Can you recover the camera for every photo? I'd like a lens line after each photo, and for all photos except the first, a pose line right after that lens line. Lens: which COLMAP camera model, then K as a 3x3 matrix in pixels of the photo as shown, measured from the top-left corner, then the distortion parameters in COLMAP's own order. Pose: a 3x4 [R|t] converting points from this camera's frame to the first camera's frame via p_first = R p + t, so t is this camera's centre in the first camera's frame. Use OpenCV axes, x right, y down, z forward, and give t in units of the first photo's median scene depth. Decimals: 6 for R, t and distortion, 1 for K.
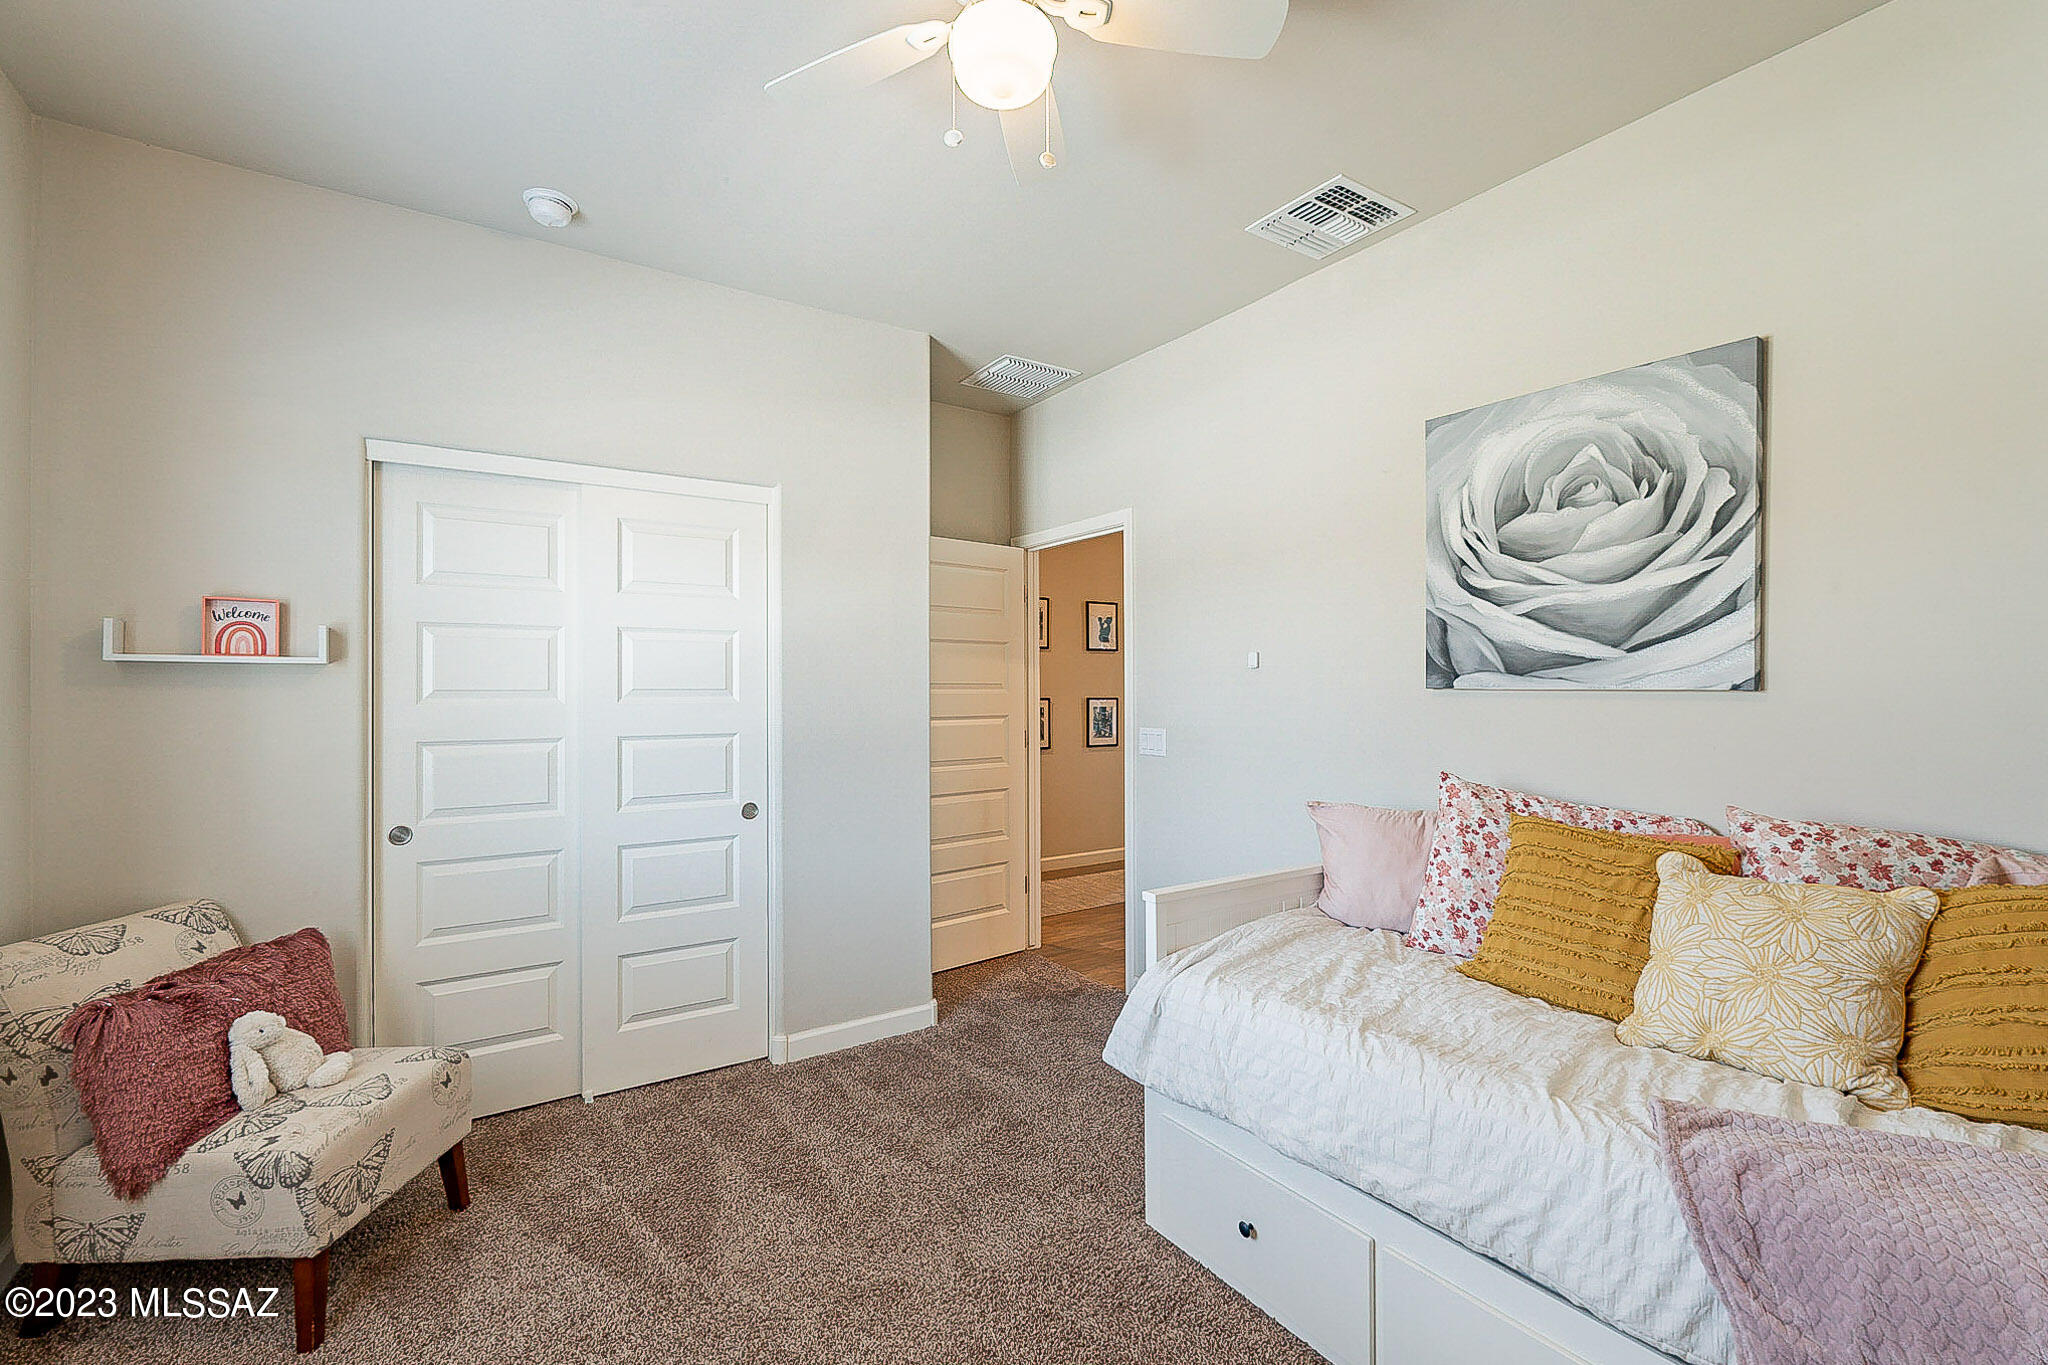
lens RADIAL K [[896.4, 0, 1024.0], [0, 896.4, 682.5], [0, 0, 1]] dist [-0.001452, -0.000292]
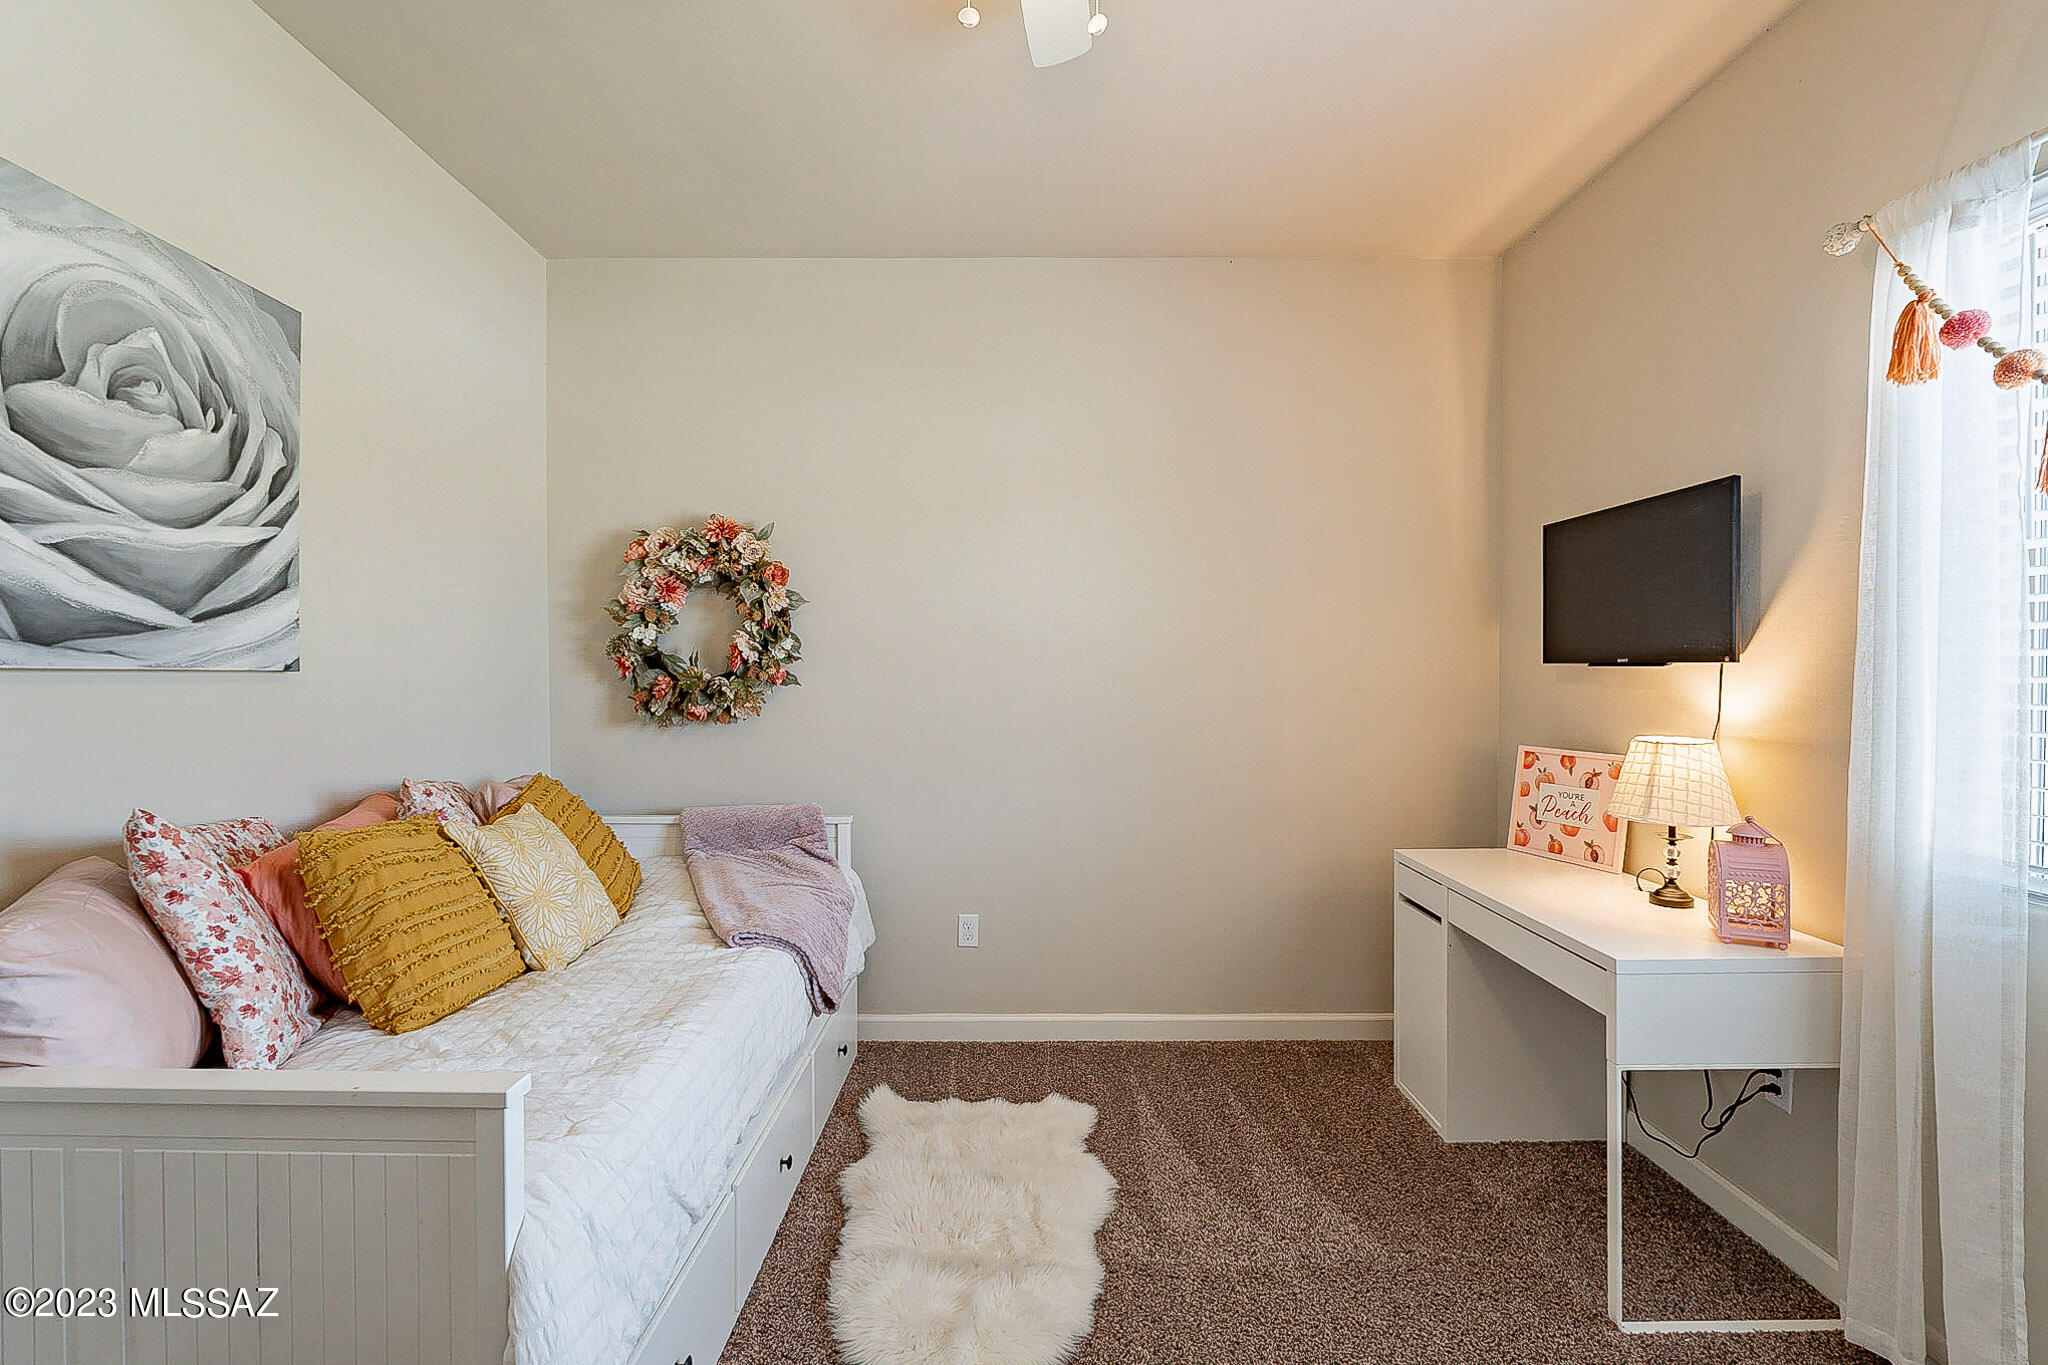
lens RADIAL K [[896.4, 0, 1024.0], [0, 896.4, 682.5], [0, 0, 1]] dist [-0.001452, -0.000292]
pose [[-0.831220, -0.003025, 0.555936, -0.358903], [-0.000730, 0.999990, 0.004349, 0.015362], [-0.555943, 0.003209, -0.831214, 1.248271]]
